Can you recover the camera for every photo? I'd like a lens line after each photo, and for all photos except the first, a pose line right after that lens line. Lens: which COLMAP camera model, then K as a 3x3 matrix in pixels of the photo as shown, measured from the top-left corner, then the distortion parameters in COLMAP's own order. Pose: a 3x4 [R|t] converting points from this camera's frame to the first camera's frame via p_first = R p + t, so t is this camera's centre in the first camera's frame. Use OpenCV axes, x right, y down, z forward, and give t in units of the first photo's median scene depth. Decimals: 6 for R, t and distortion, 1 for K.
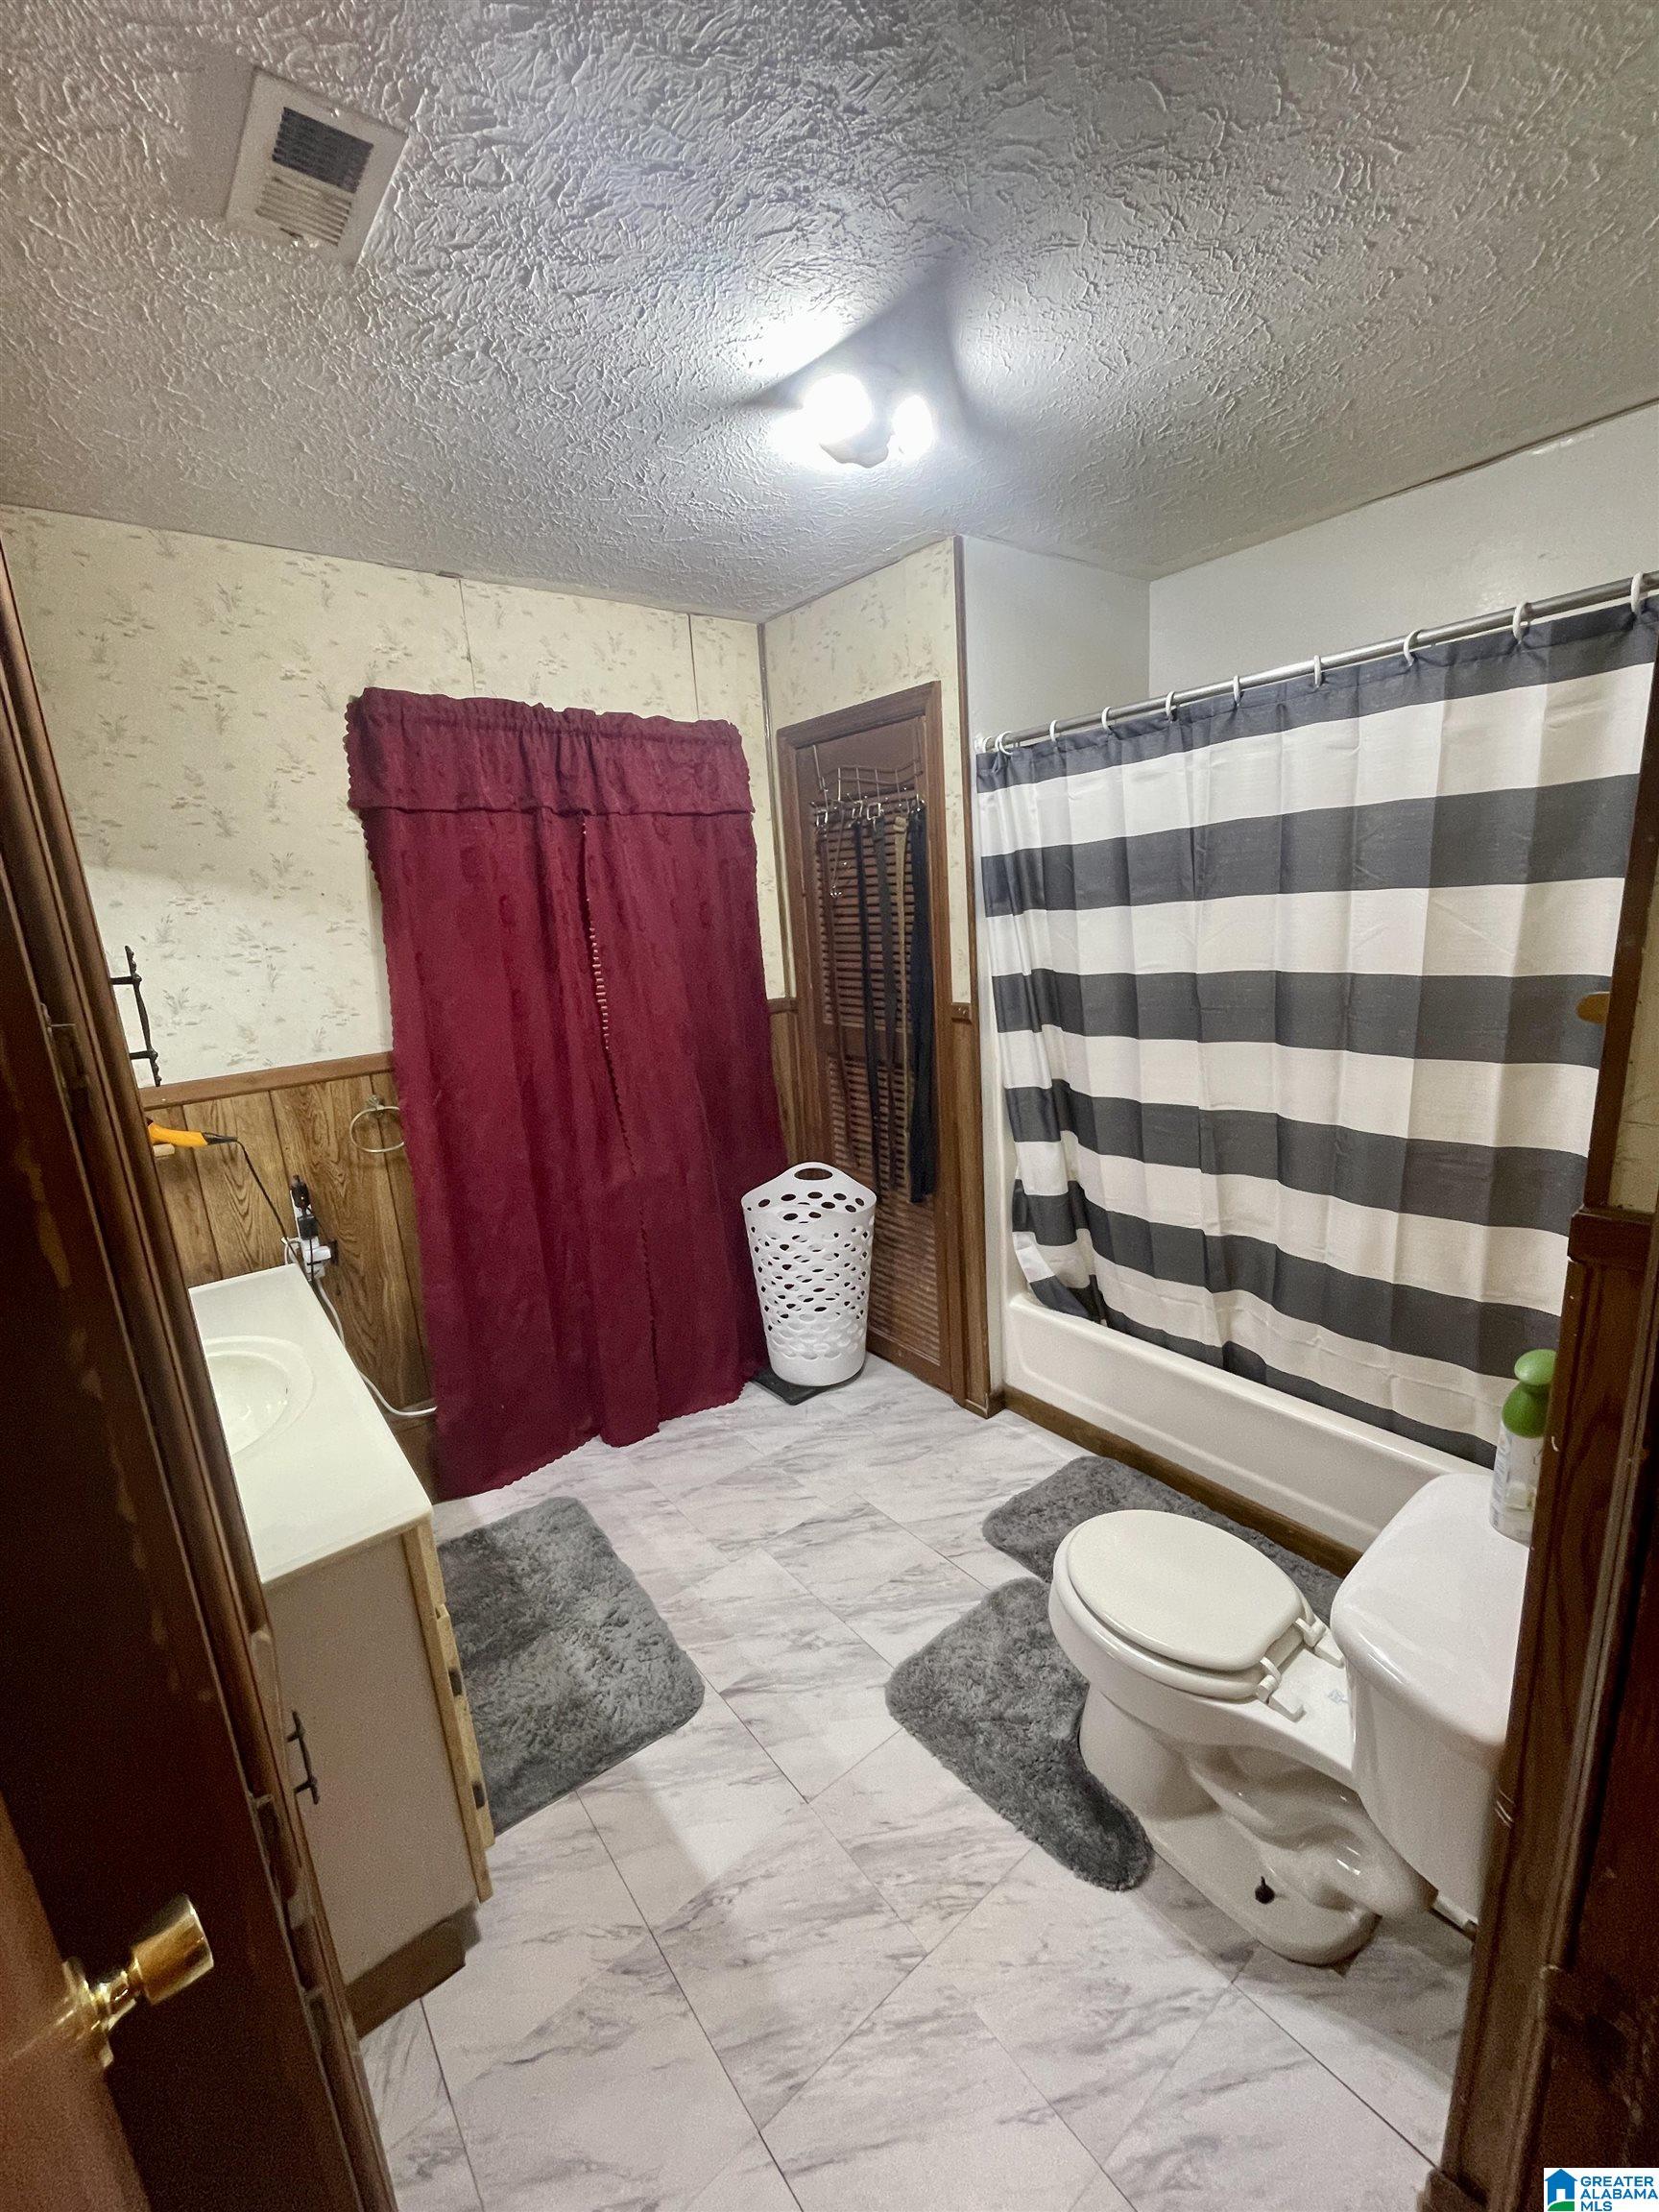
lens RADIAL K [[898.3, 0, 835.6], [0, 898.3, 1111.4], [0, 0, 1]] dist [-0.000826, -0.000408]
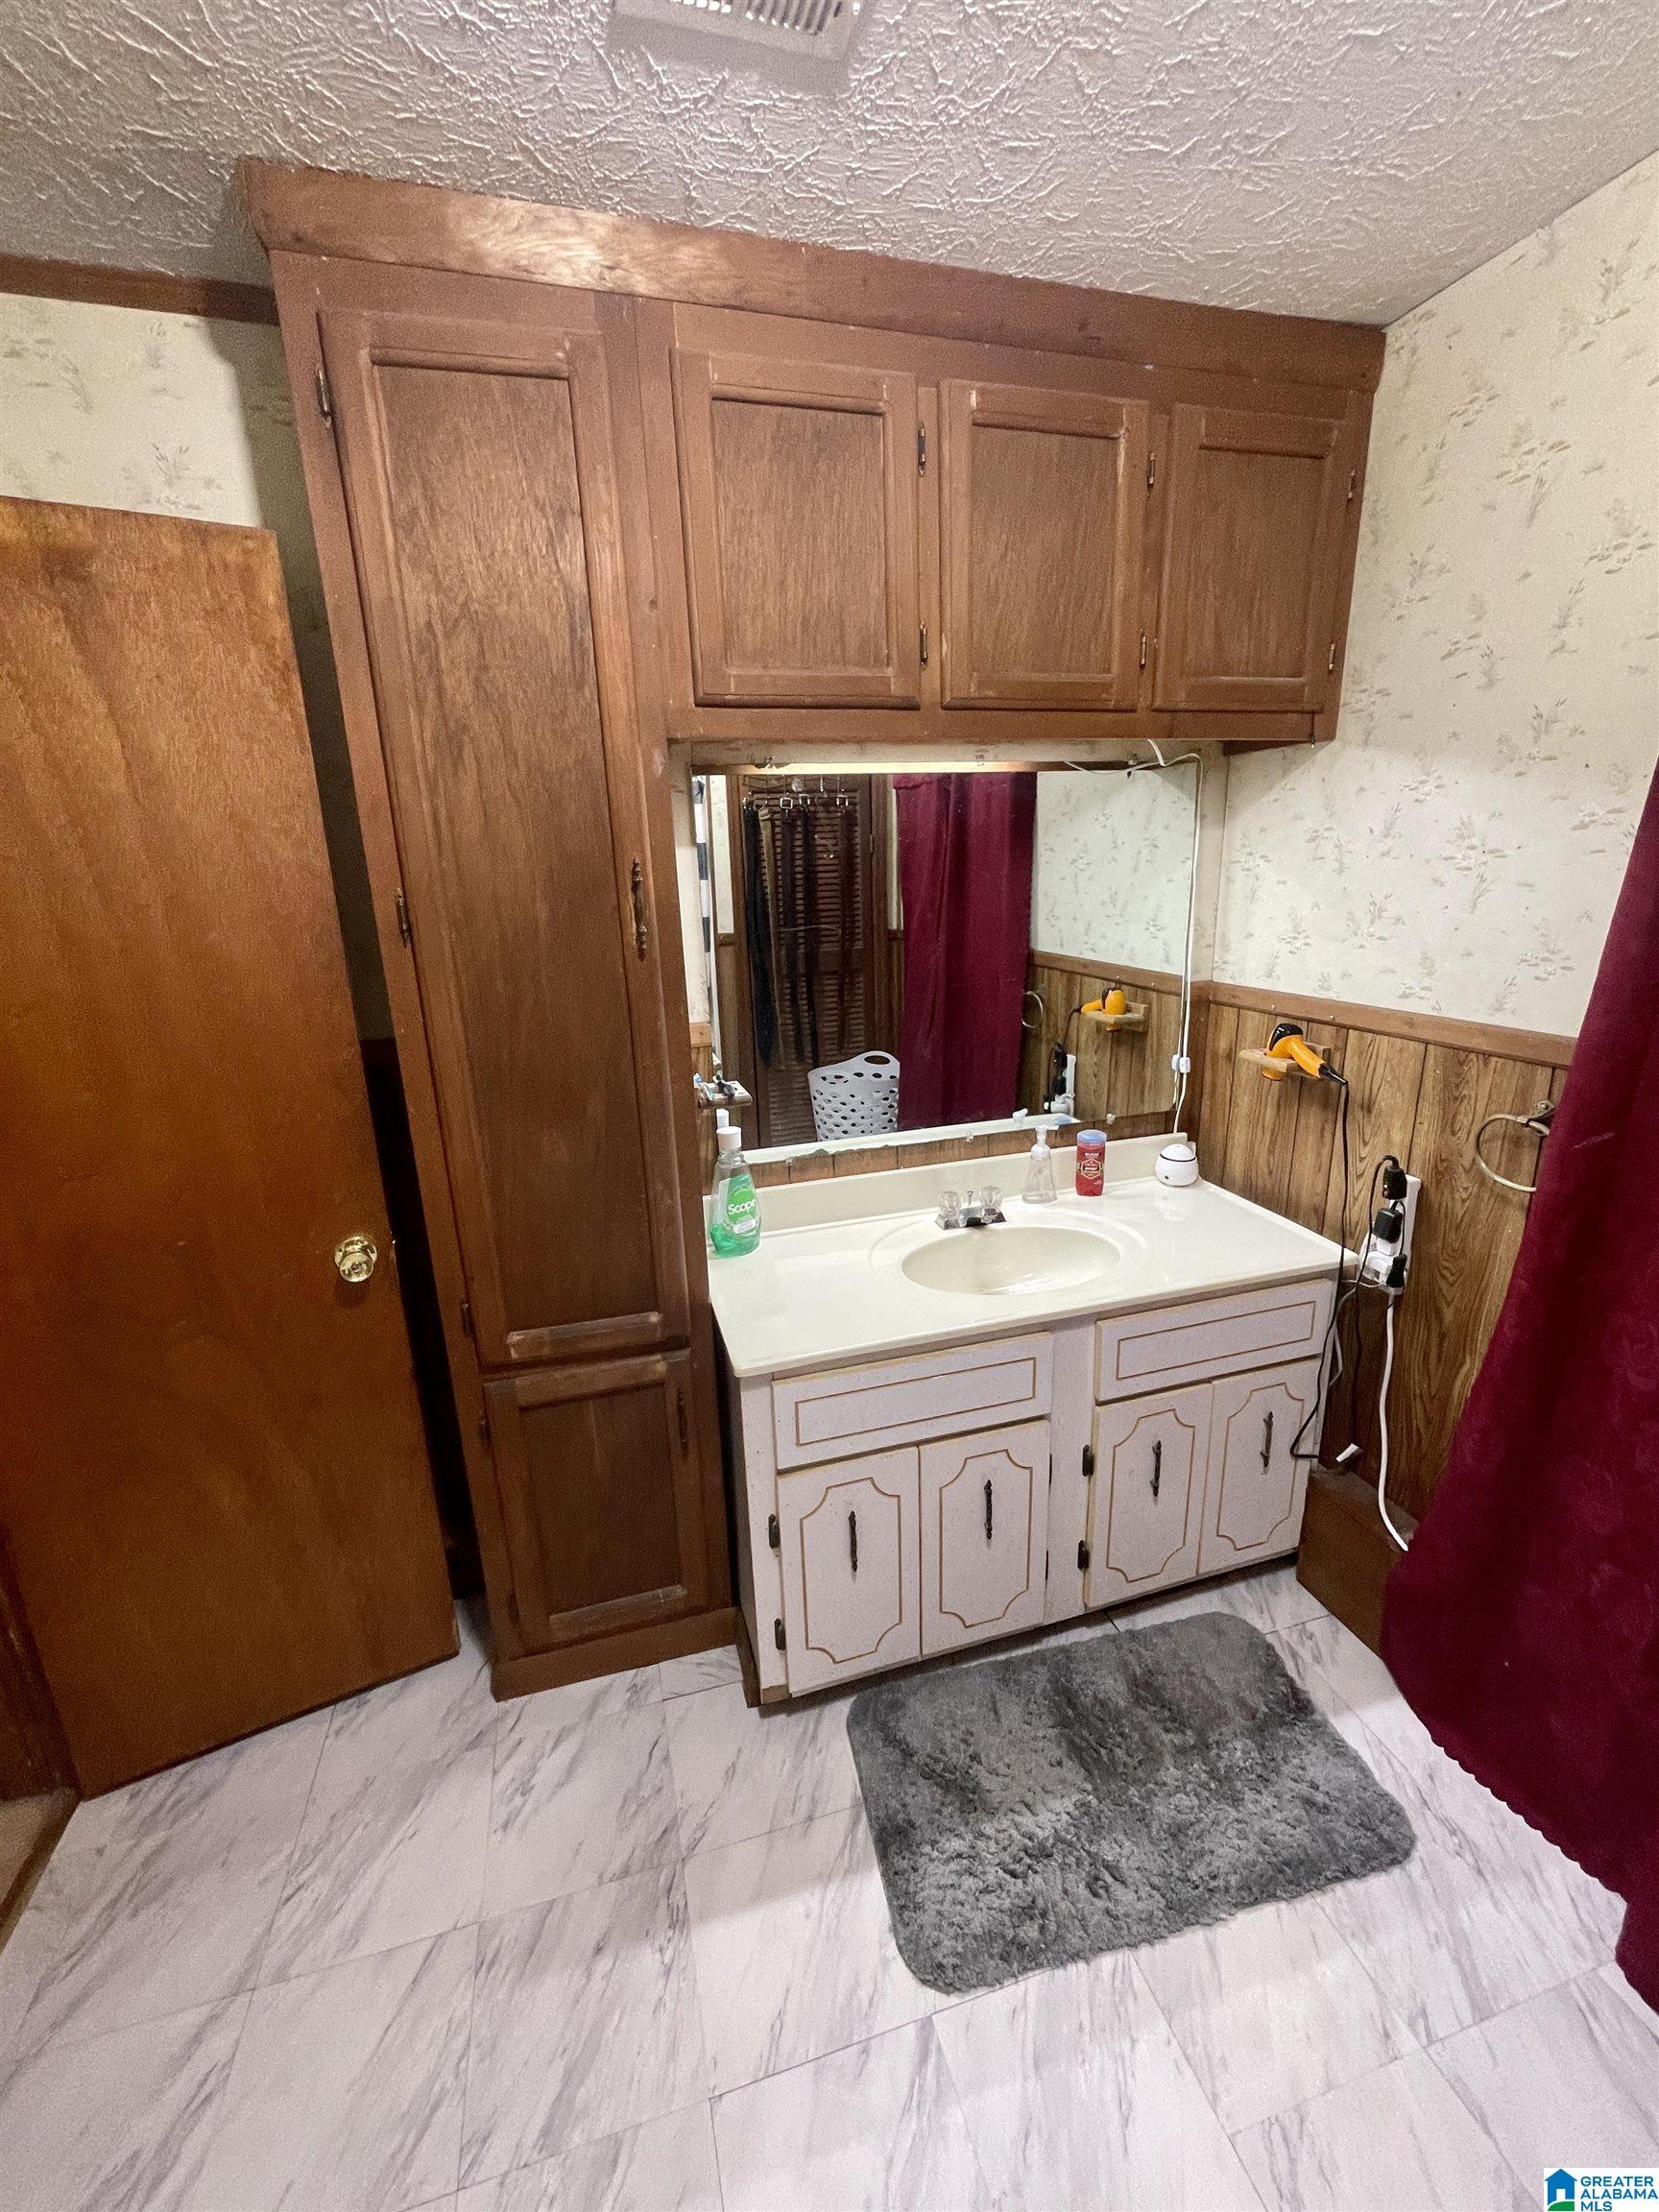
lens RADIAL K [[898.3, 0, 832.5], [0, 898.3, 1110.8], [0, 0, 1]] dist [-0.000826, -0.000408]
pose [[-0.379705, 0.313974, -0.870198, 0.238188], [-0.159186, 0.904440, 0.395788, -0.197530], [0.911309, 0.288806, -0.293440, 0.813982]]
